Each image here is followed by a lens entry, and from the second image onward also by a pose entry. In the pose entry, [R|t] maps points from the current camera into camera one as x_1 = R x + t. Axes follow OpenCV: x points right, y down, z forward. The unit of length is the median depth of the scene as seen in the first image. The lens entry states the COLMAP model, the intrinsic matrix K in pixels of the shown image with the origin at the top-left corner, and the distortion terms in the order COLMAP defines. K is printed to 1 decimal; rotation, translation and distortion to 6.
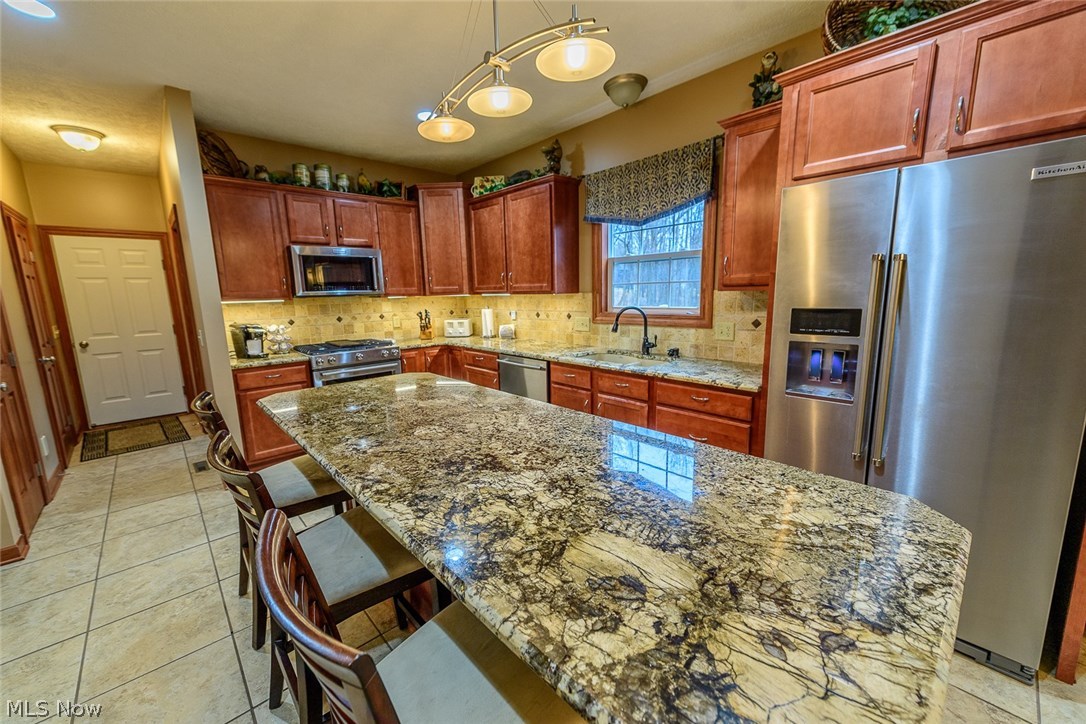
lens RADIAL K [[429.4, 0, 540.8], [0, 429.4, 363.5], [0, 0, 1]] dist [0.004100, -0.000122]
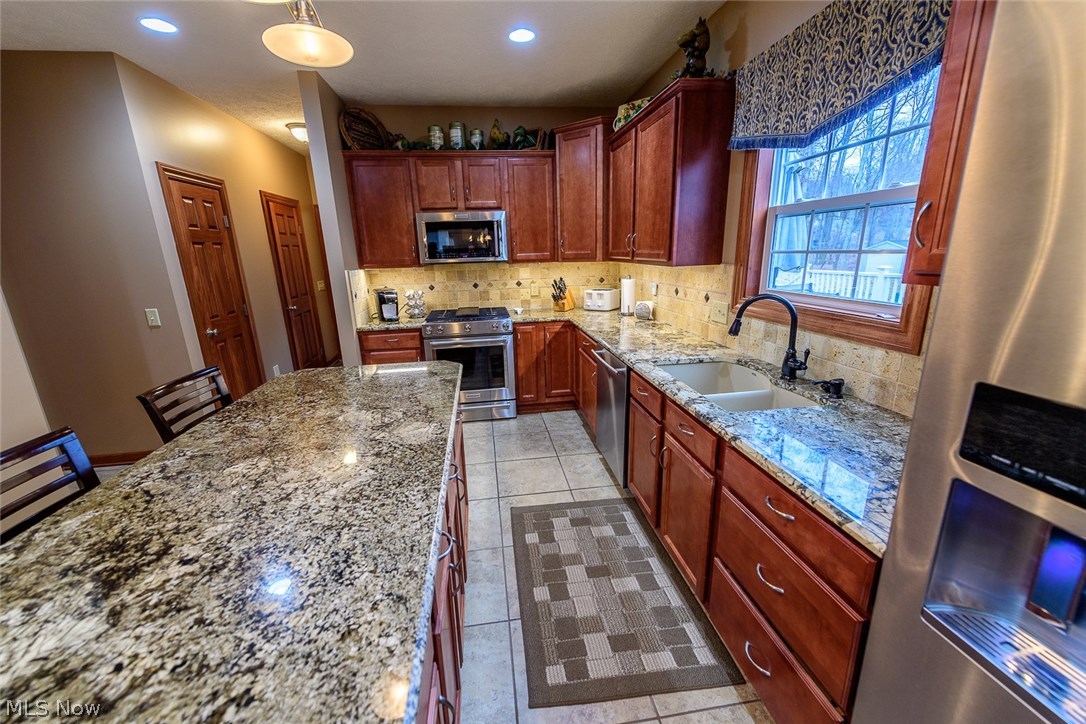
lens RADIAL K [[429.4, 0, 539.1], [0, 429.4, 364.3], [0, 0, 1]] dist [0.004100, -0.000122]
pose [[0.816282, 0.148091, -0.558348, 0.266996], [-0.085302, 0.986885, 0.137044, -0.083961], [0.571320, -0.064238, 0.818209, 0.306132]]
